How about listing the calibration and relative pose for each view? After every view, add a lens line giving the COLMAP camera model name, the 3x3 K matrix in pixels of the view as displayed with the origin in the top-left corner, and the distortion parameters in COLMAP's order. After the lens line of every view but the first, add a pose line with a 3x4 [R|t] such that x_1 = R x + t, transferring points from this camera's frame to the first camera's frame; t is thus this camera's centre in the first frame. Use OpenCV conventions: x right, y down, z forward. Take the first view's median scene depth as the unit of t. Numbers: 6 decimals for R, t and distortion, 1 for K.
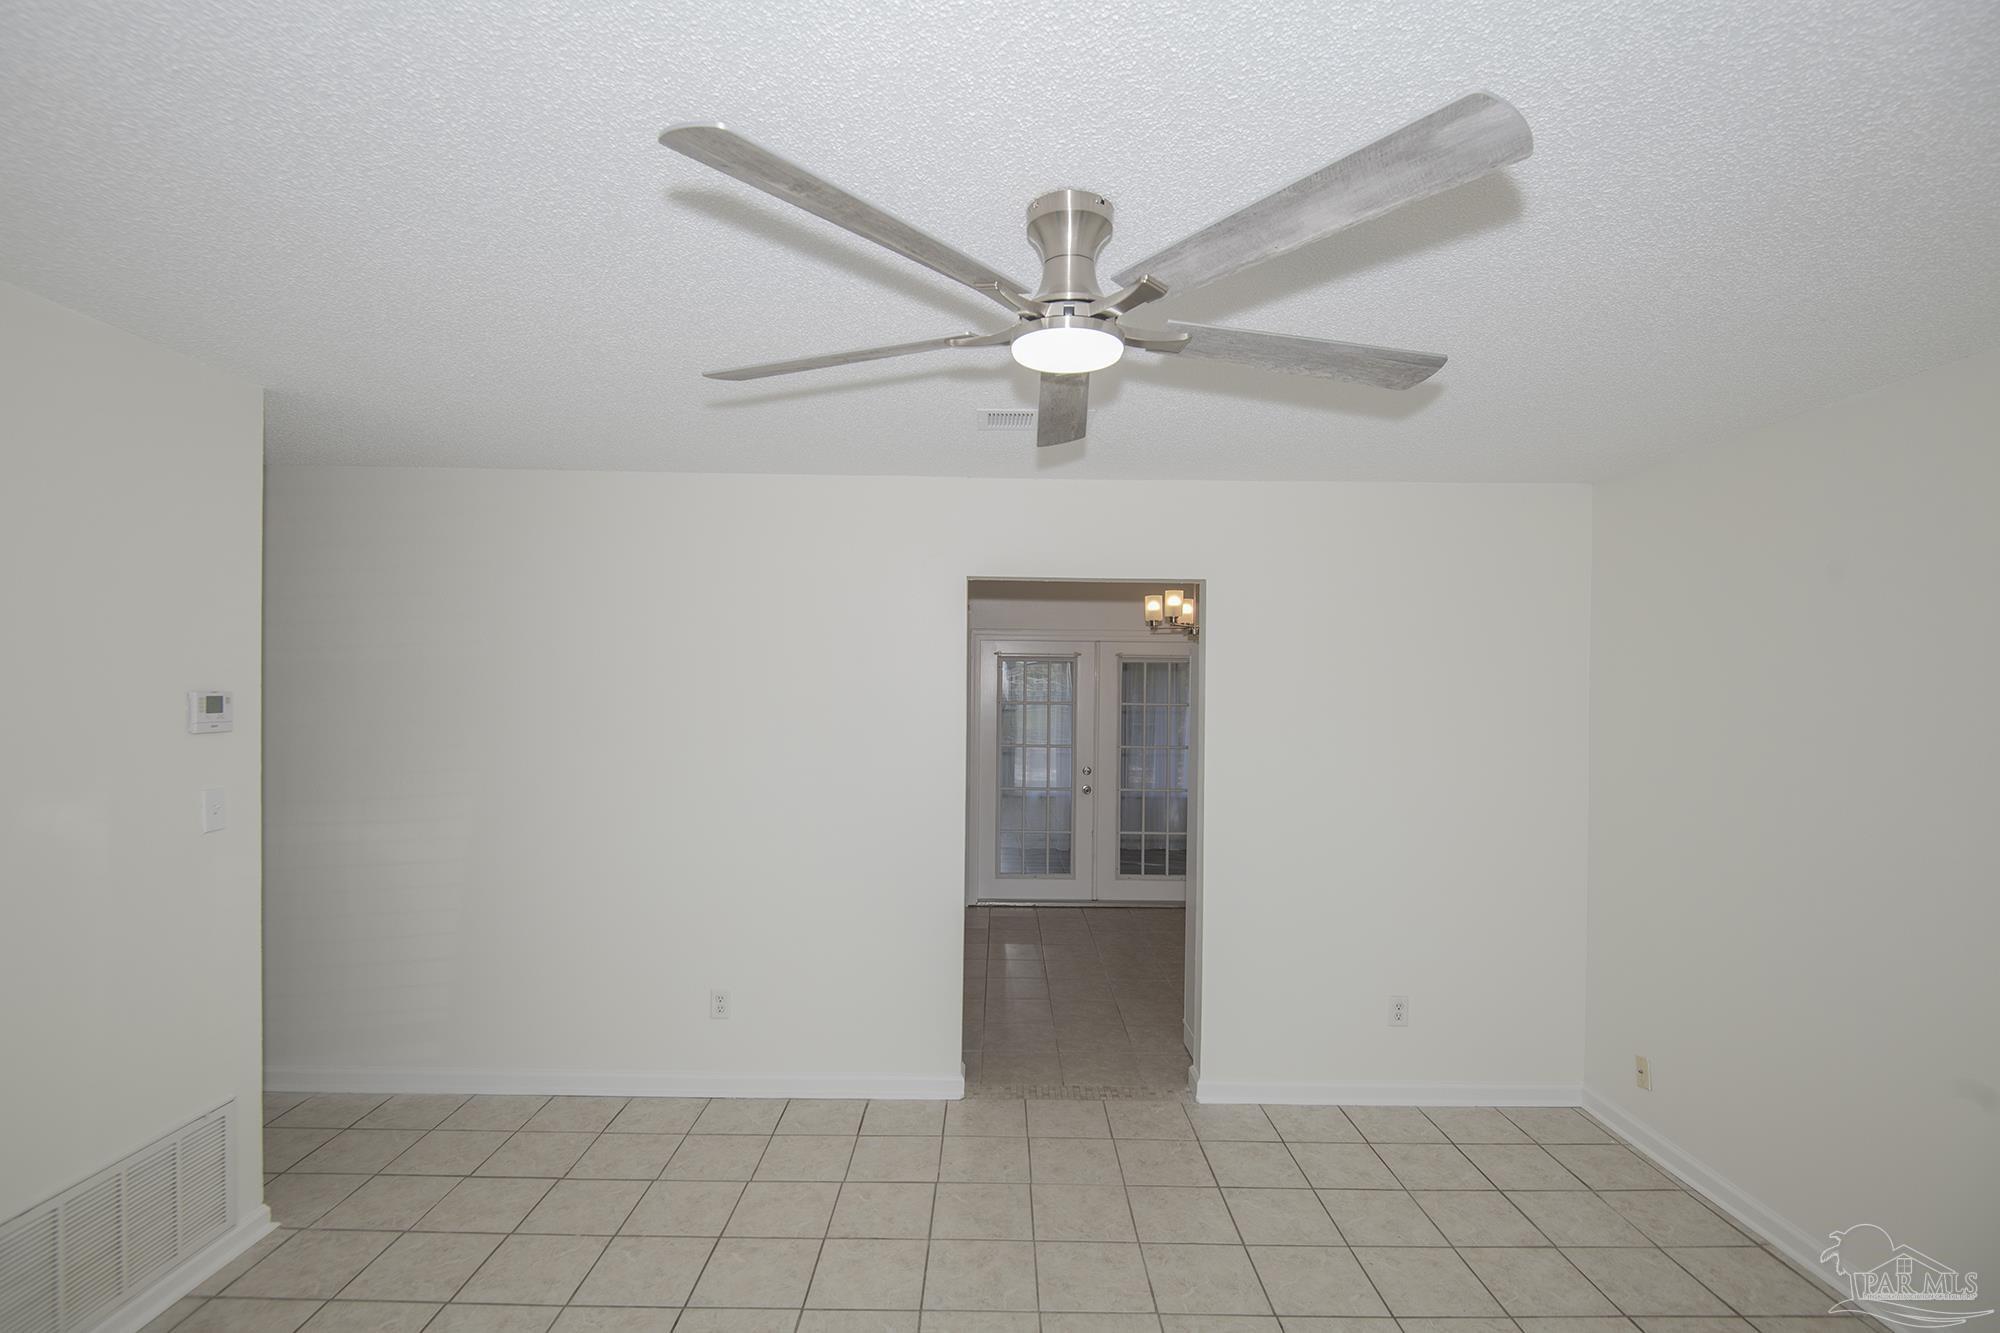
lens RADIAL K [[908.9, 0, 993.1], [0, 908.9, 683.5], [0, 0, 1]] dist [-0.000793, -0.004522]
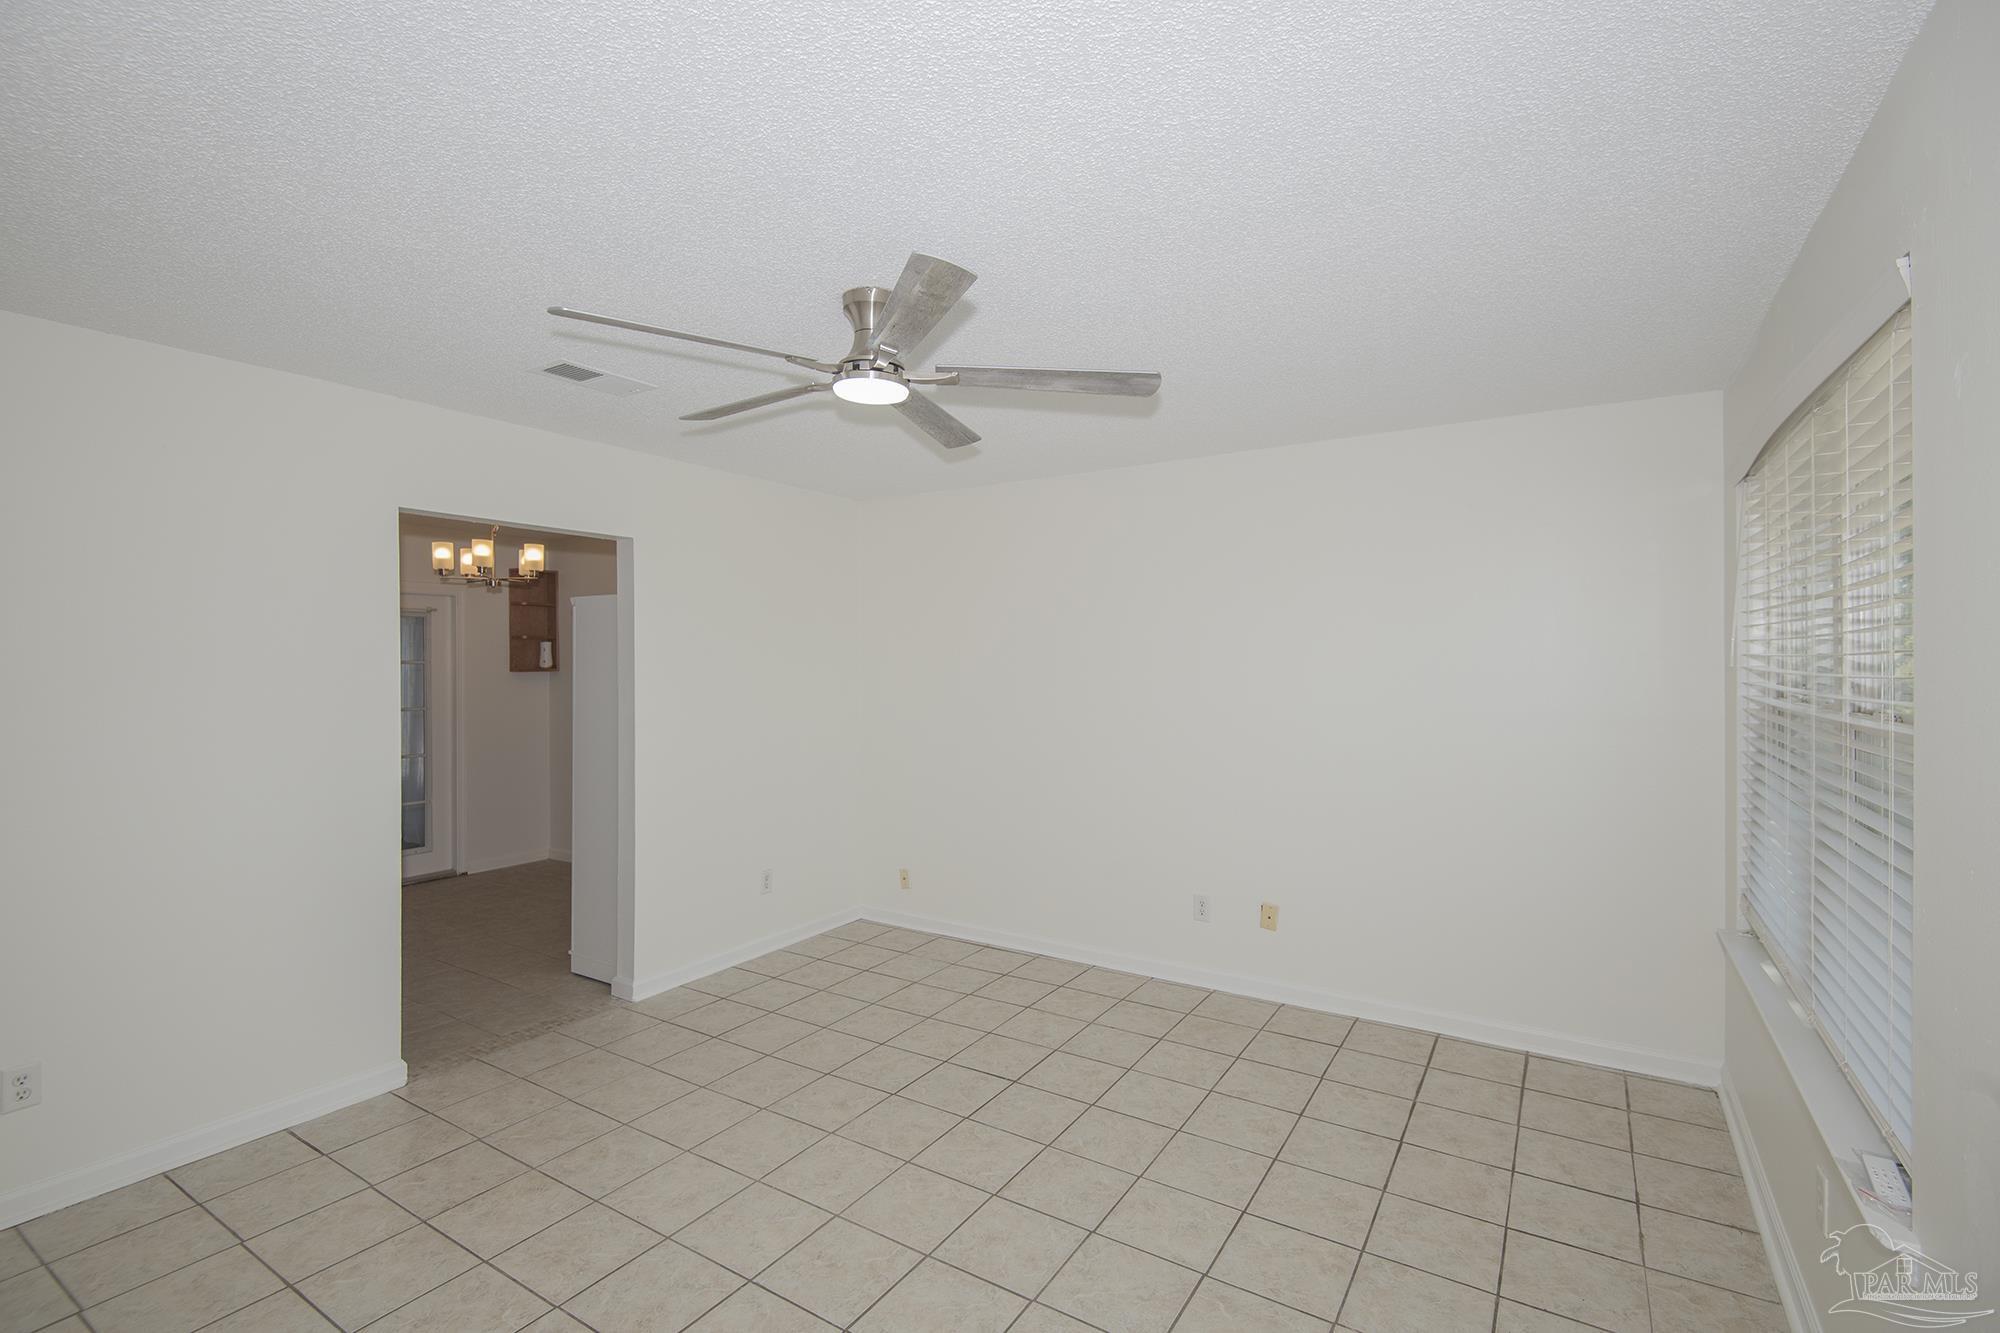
lens RADIAL K [[908.9, 0, 996.5], [0, 908.9, 658.7], [0, 0, 1]] dist [-0.000793, -0.004522]
pose [[0.550401, -0.021875, 0.834614, -0.494296], [0.010382, 0.999759, 0.019357, 0.018707], [-0.834836, -0.001990, 0.550495, 0.002539]]
